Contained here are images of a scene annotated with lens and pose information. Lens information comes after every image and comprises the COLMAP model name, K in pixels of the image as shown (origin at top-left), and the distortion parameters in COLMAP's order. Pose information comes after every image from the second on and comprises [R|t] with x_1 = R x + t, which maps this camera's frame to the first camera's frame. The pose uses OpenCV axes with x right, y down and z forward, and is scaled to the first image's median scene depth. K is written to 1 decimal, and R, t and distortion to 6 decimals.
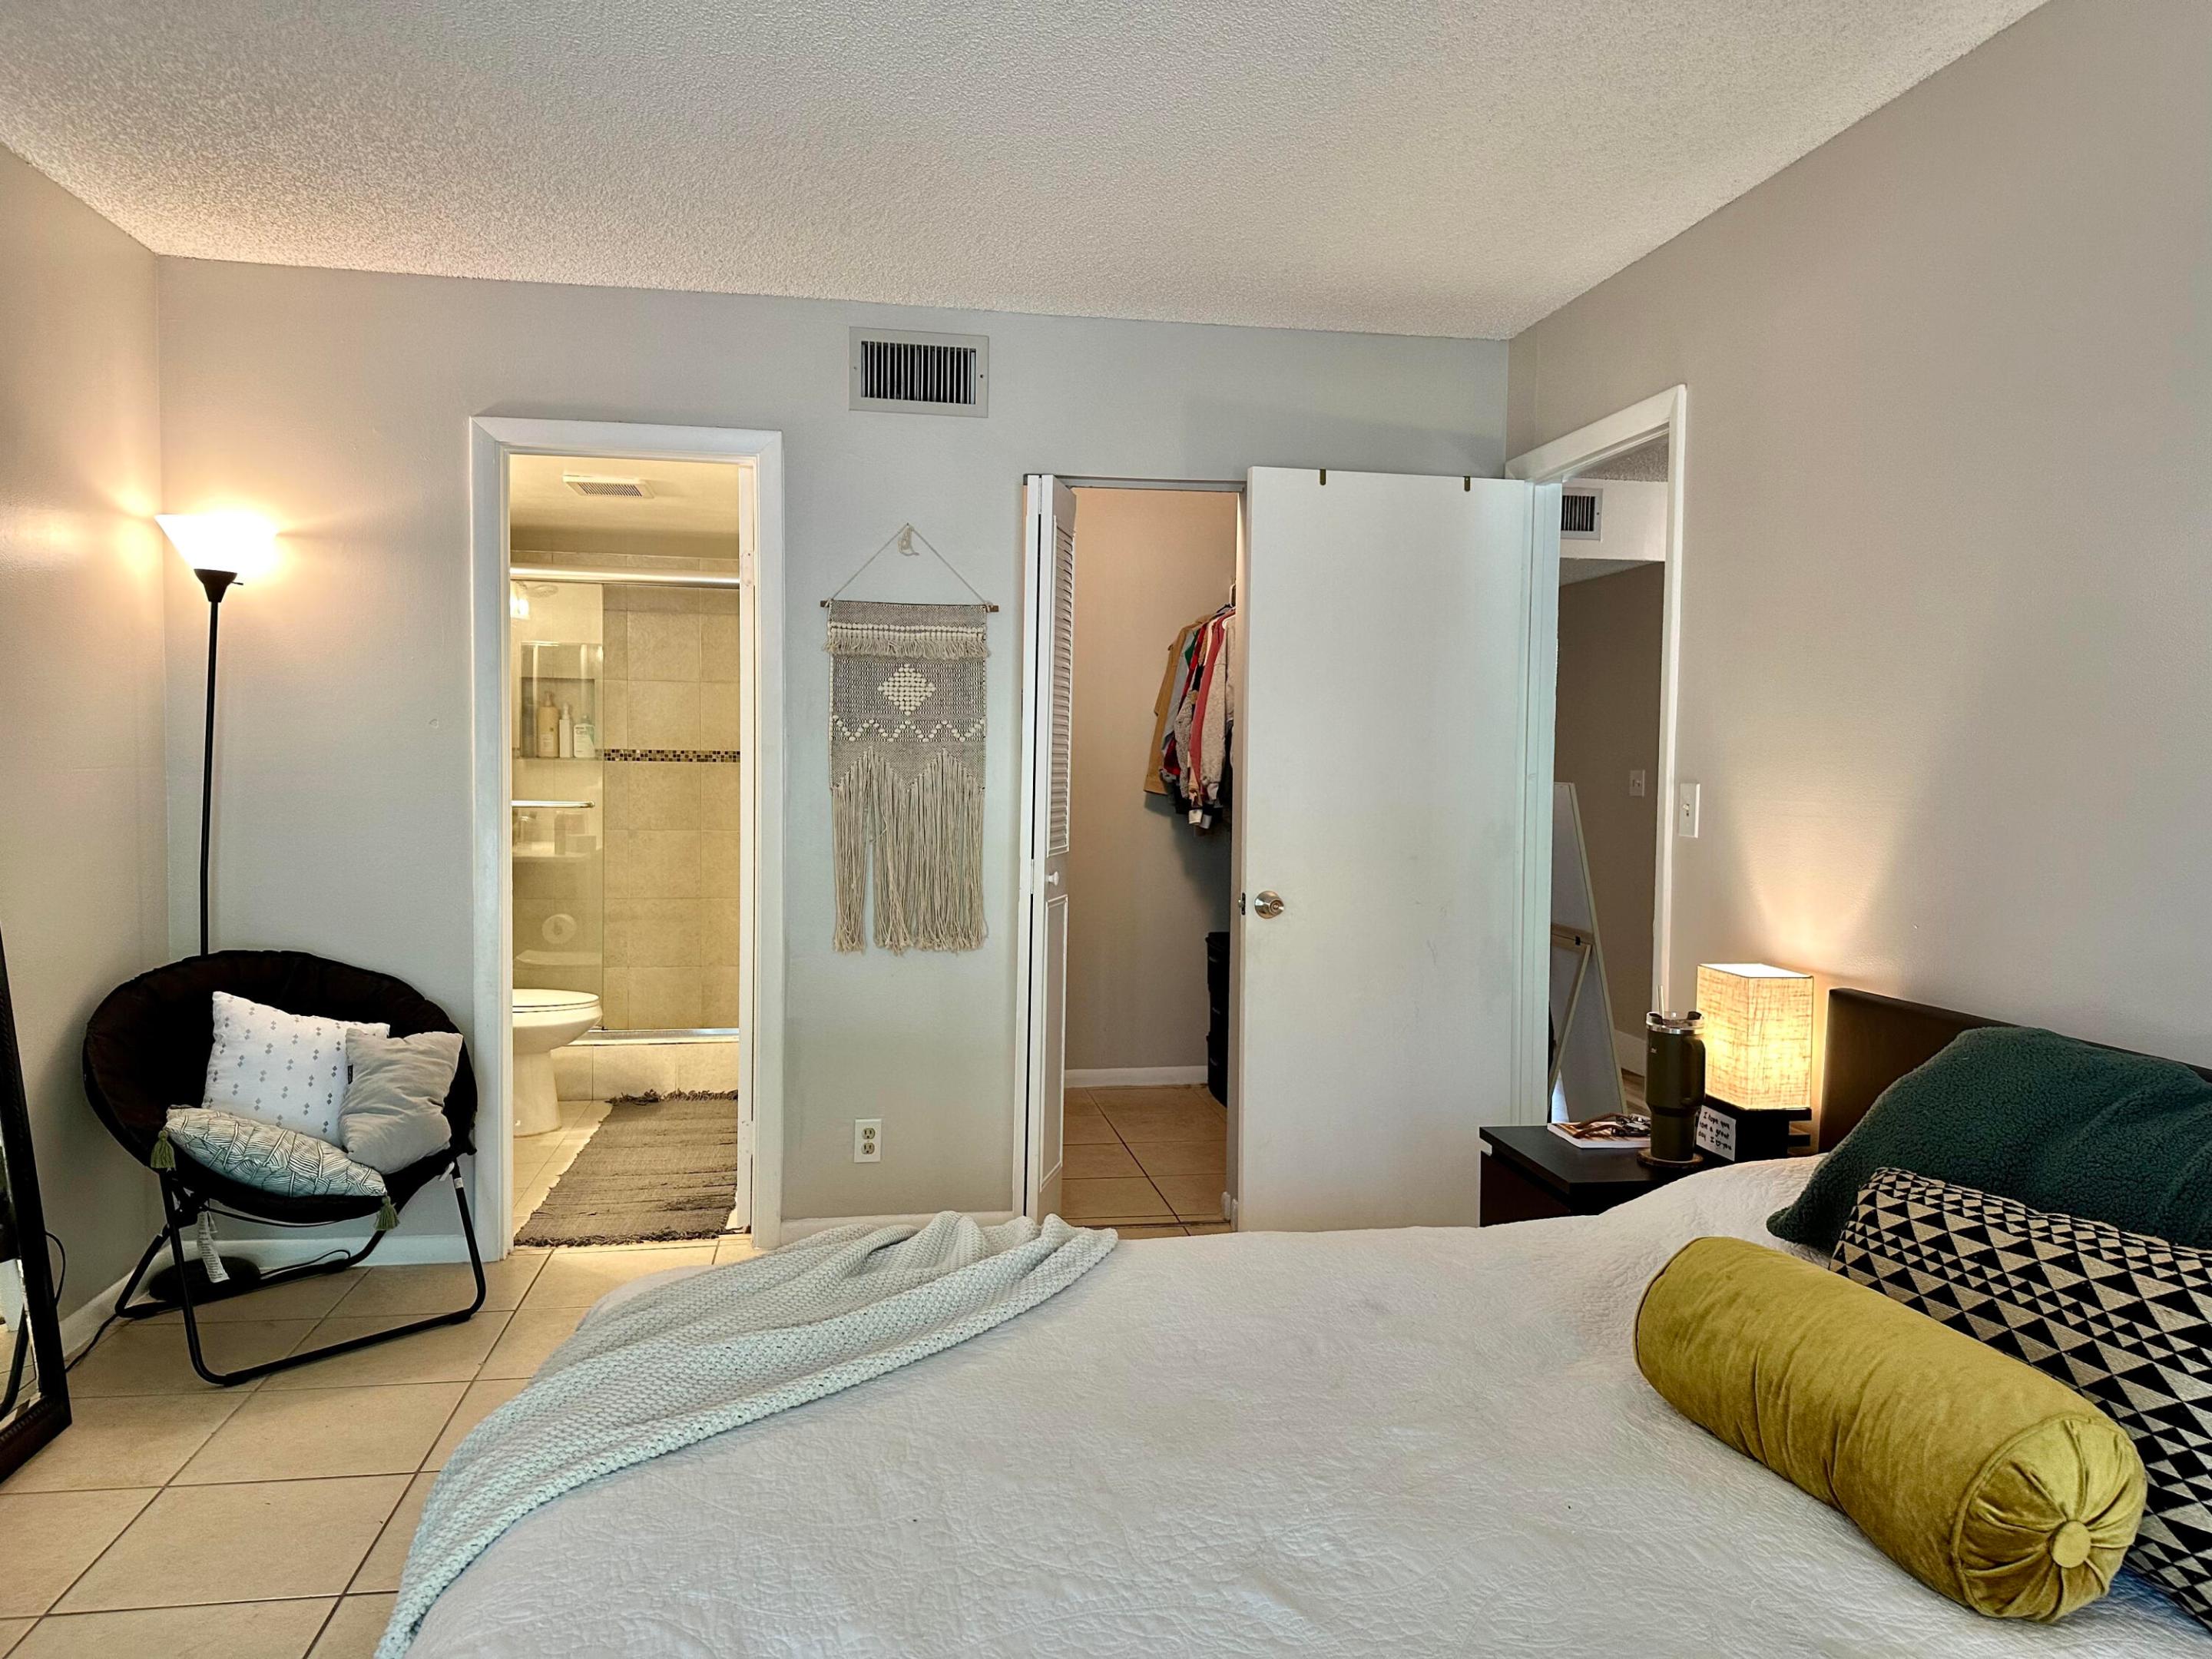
lens RADIAL K [[1544.9, 0, 1114.1], [0, 1544.9, 834.6], [0, 0, 1]] dist [0.066900, -0.101613]
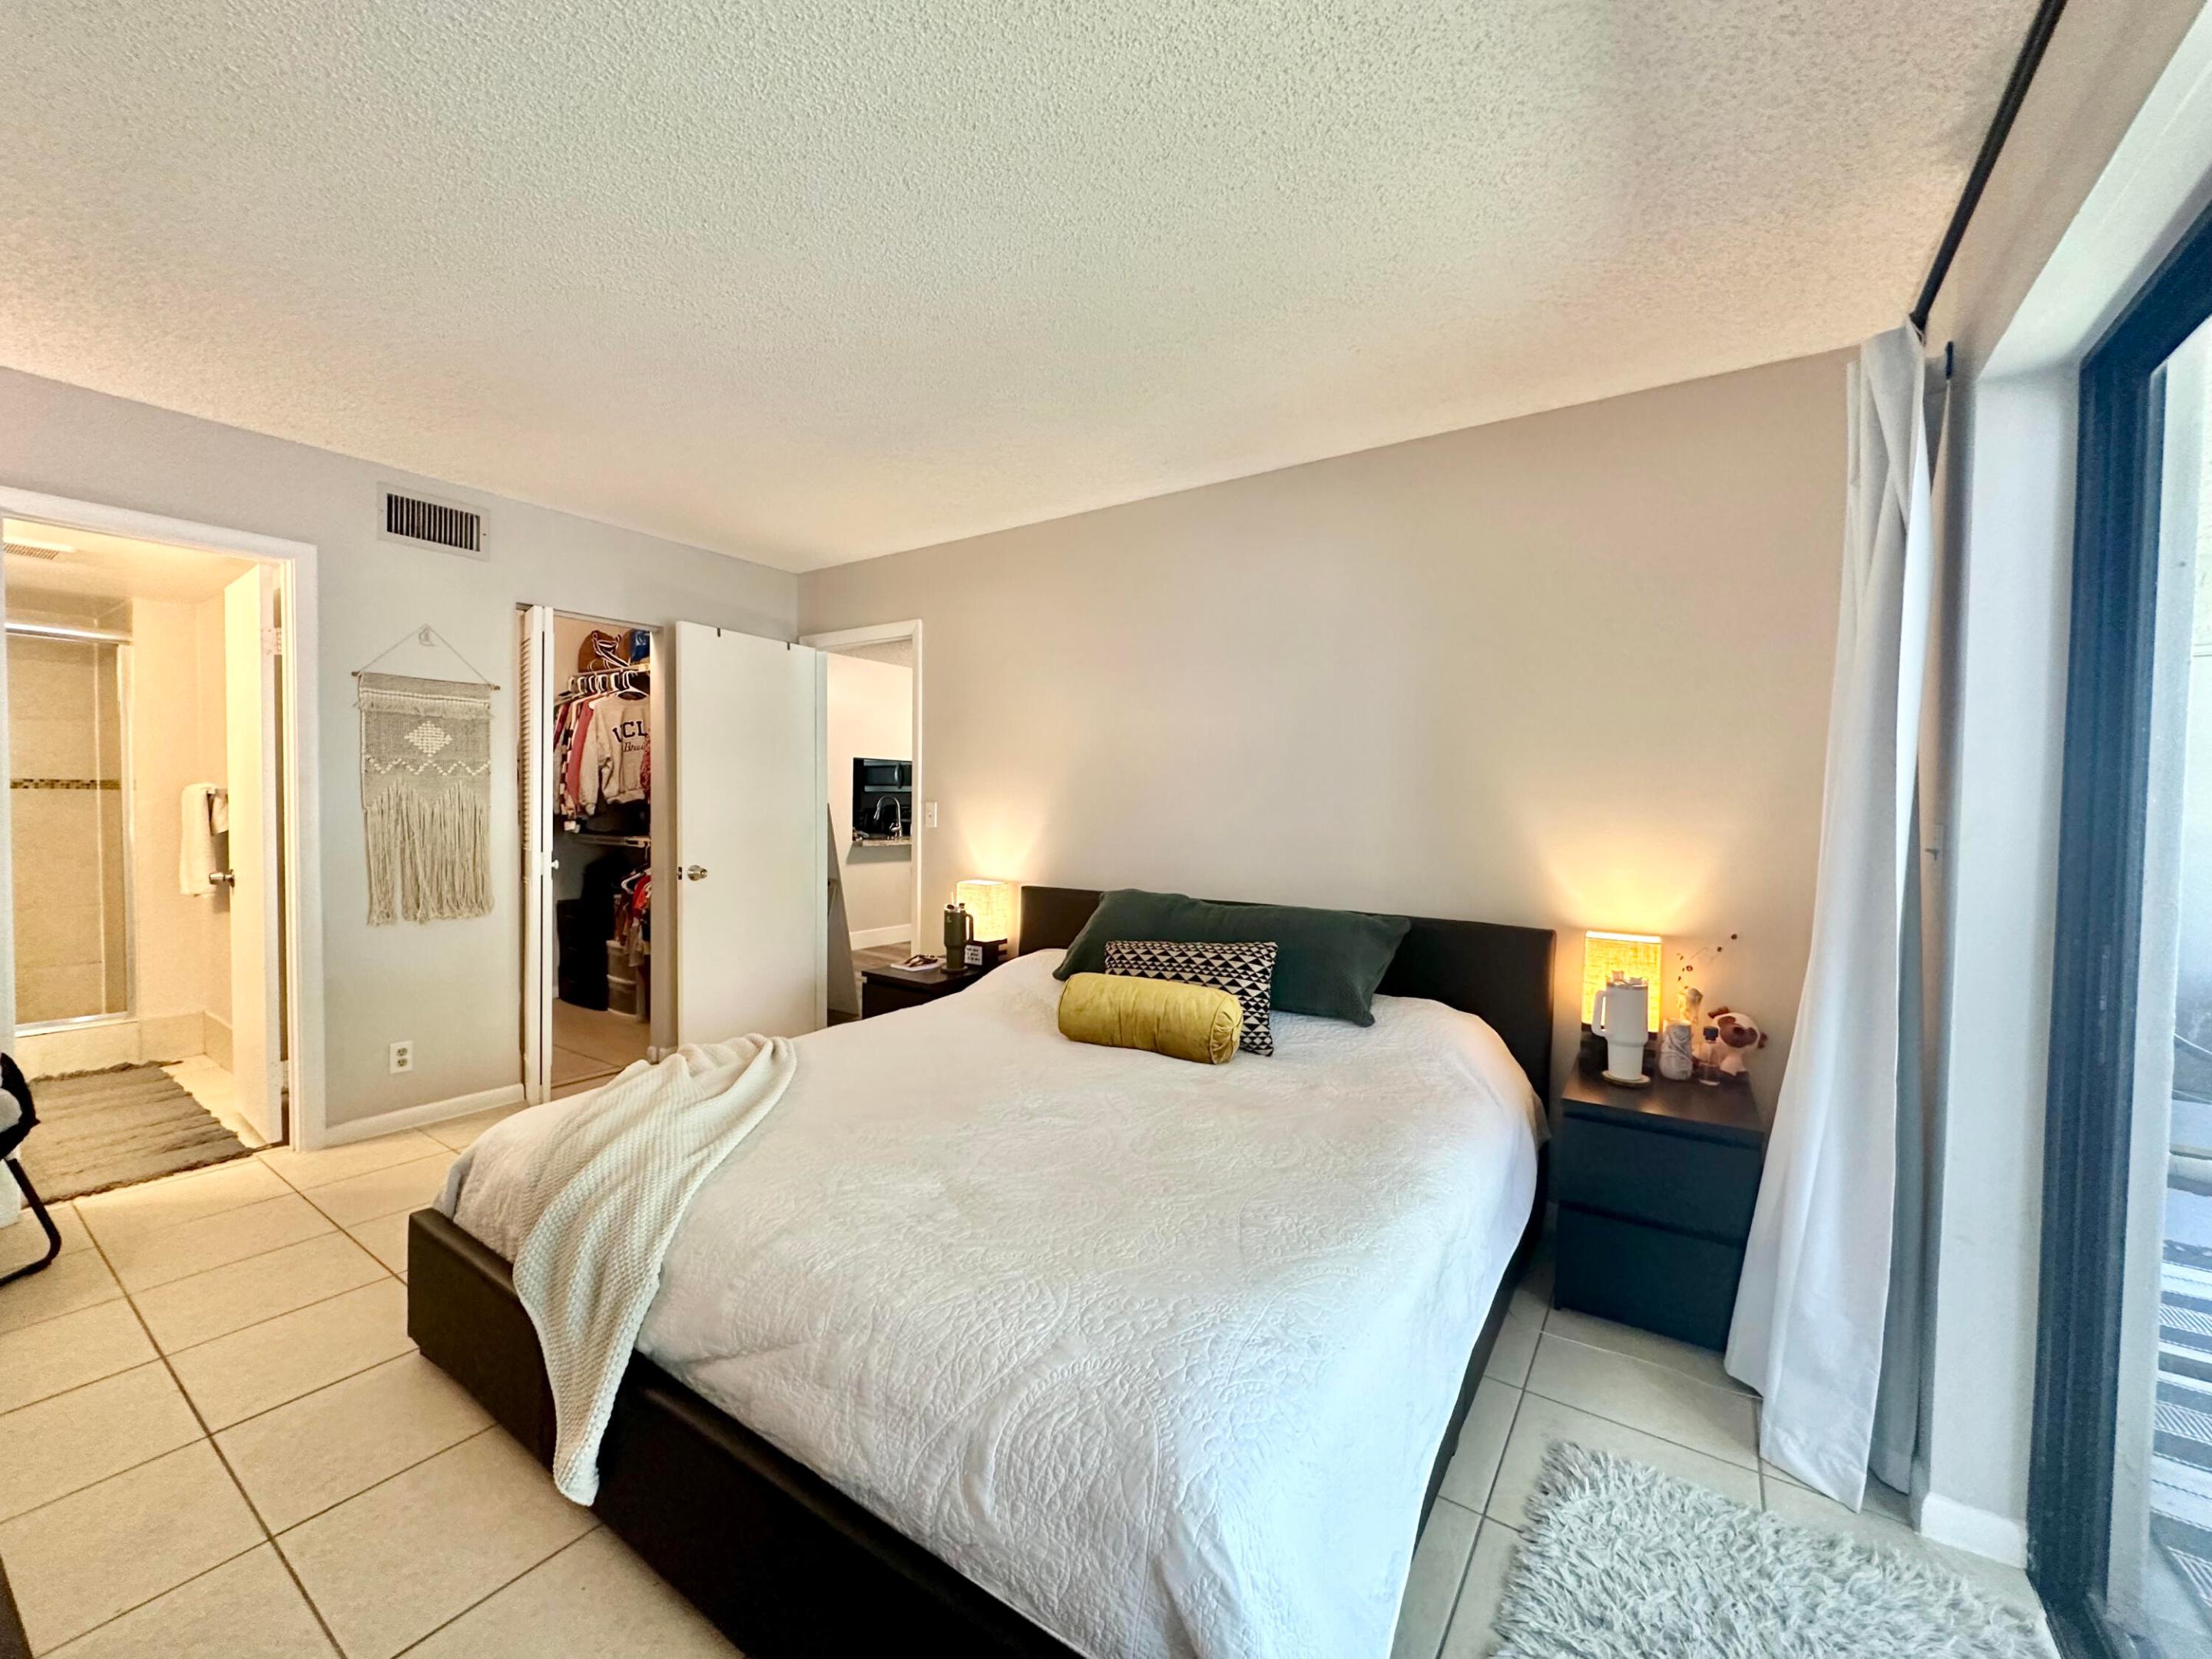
lens RADIAL K [[870.1, 0, 1106.0], [0, 870.1, 829.5], [0, 0, 1]] dist [-0.001014, -0.002431]
pose [[0.690675, -0.024798, 0.722740, -0.282096], [0.030410, 0.999524, 0.005234, 0.006056], [-0.722526, 0.018364, 0.691100, -0.016459]]
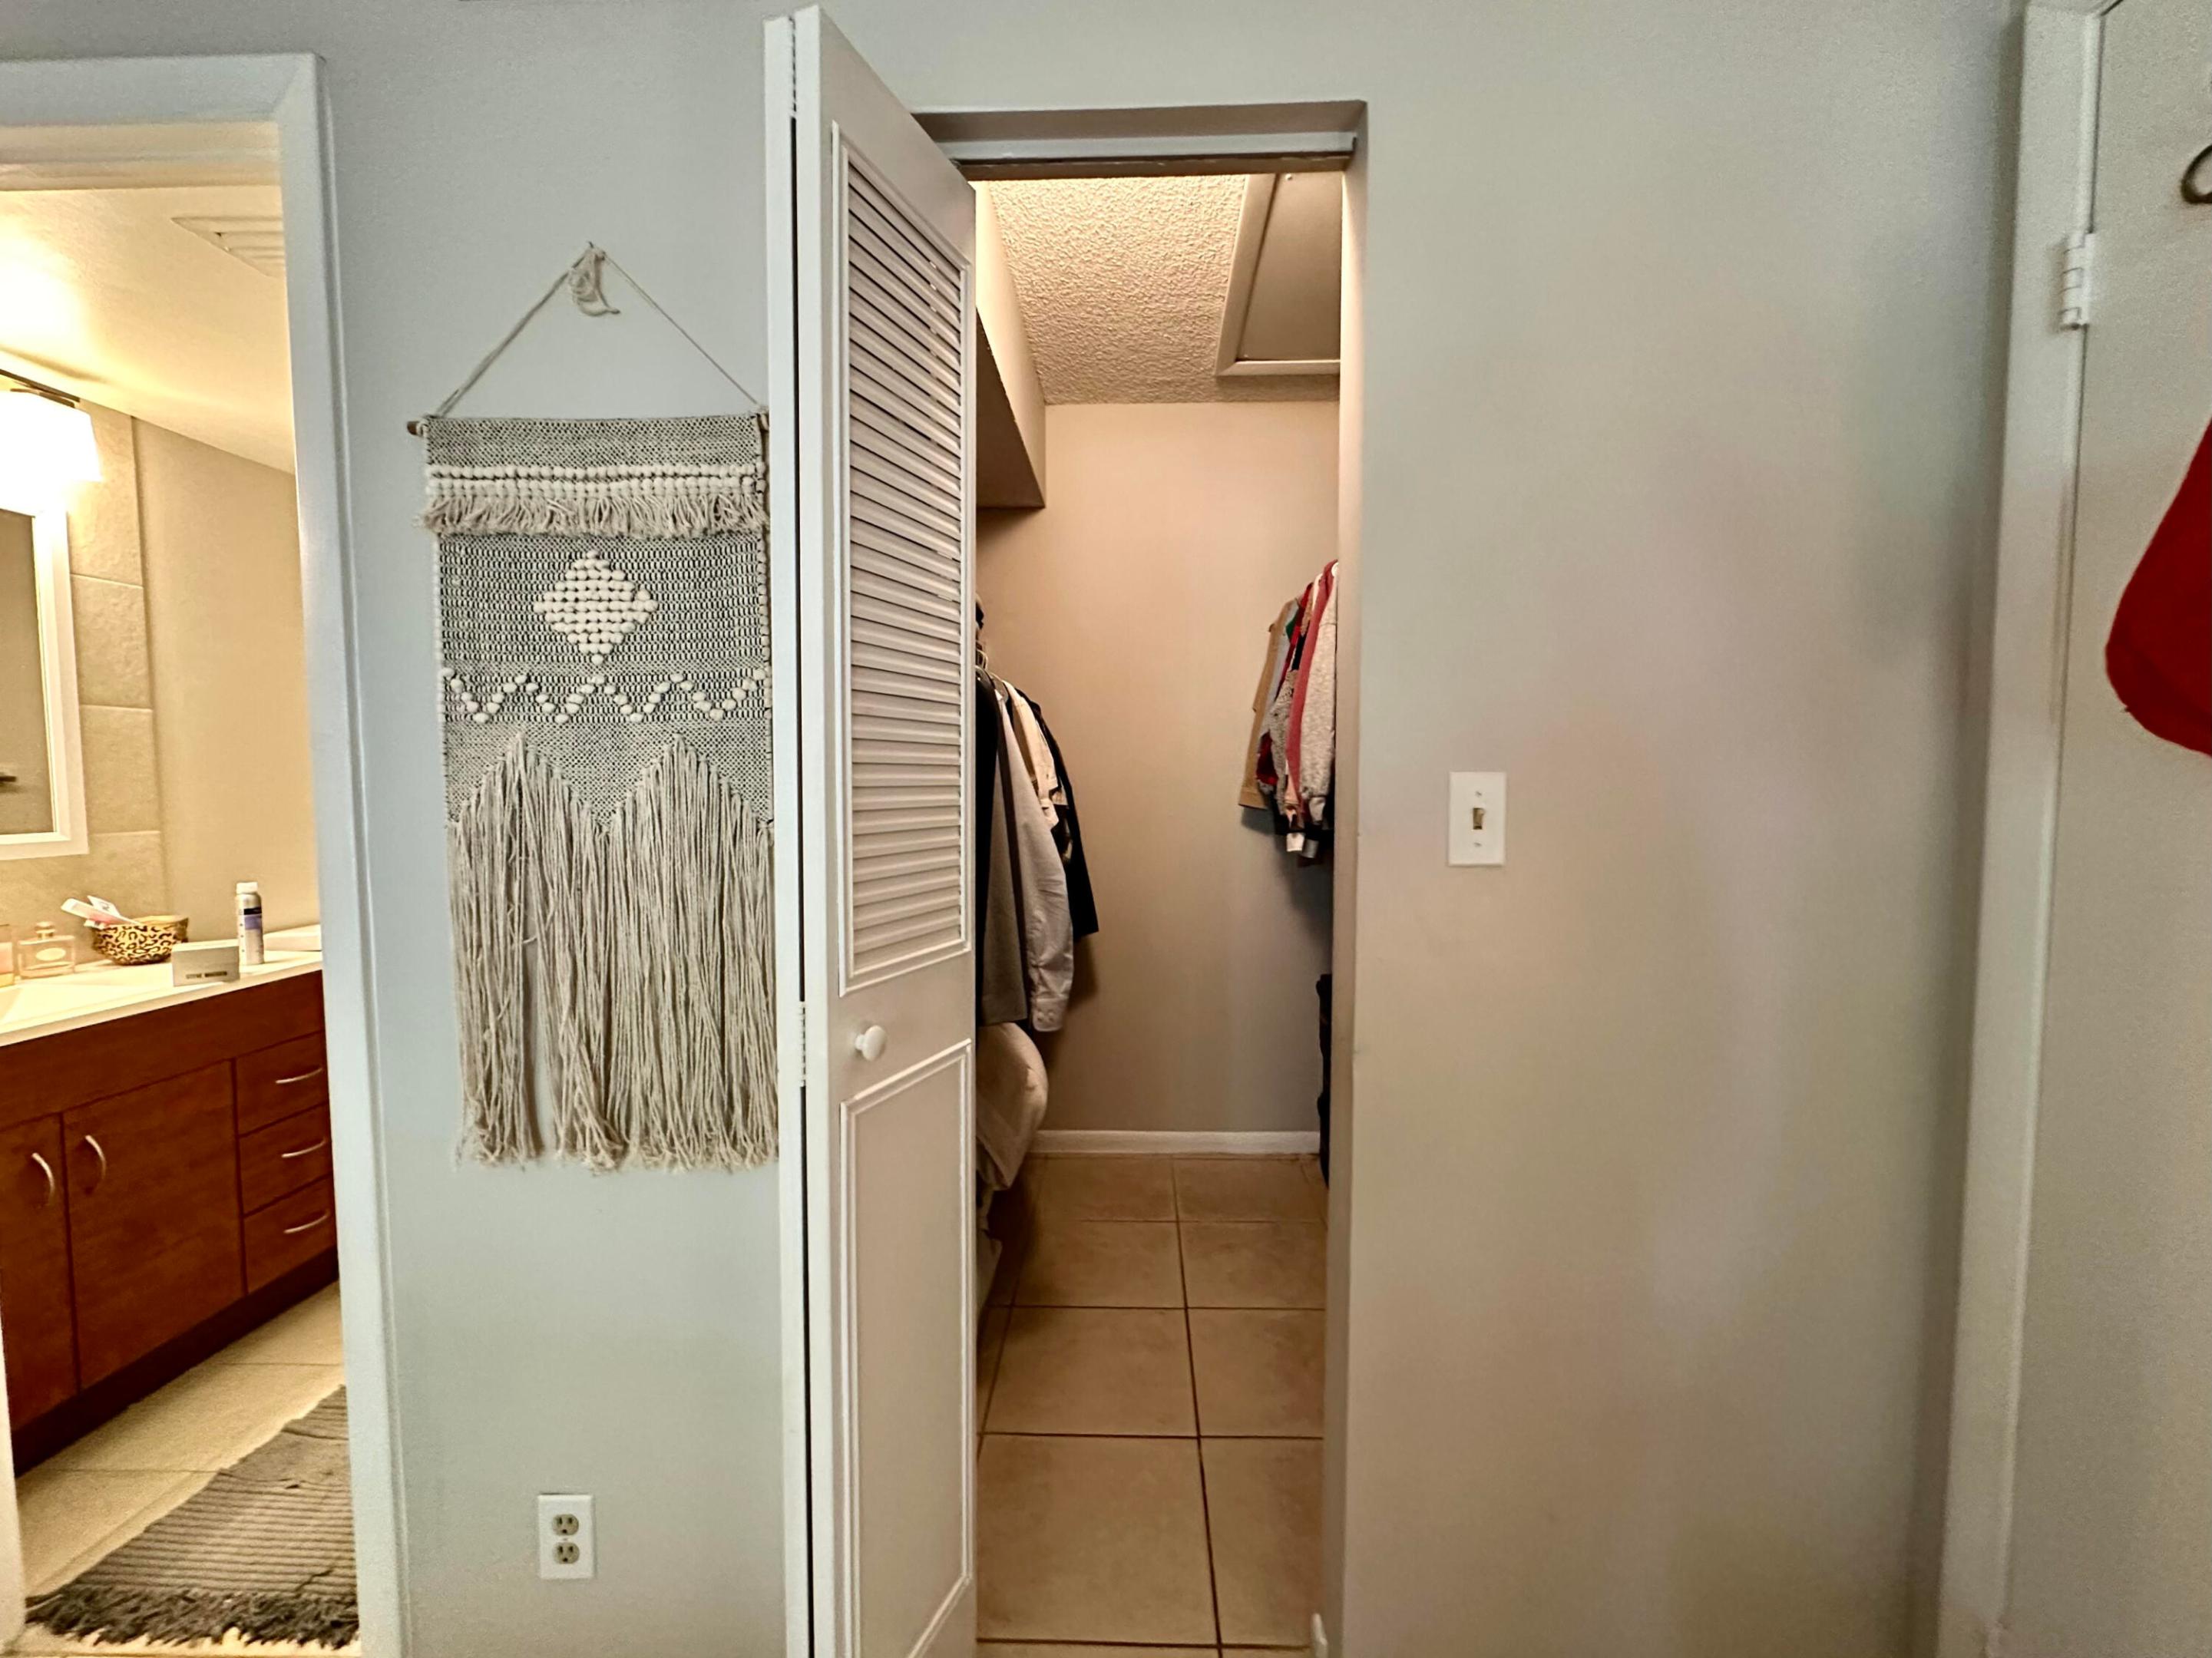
lens RADIAL K [[884.7, 0, 1100.4], [0, 884.7, 822.3], [0, 0, 1]] dist [0.000629, 0.000511]
pose [[0.977800, -0.002476, -0.209527, 0.066827], [0.003282, 0.999988, 0.003497, -0.030139], [0.209516, -0.004107, 0.977797, 0.765026]]
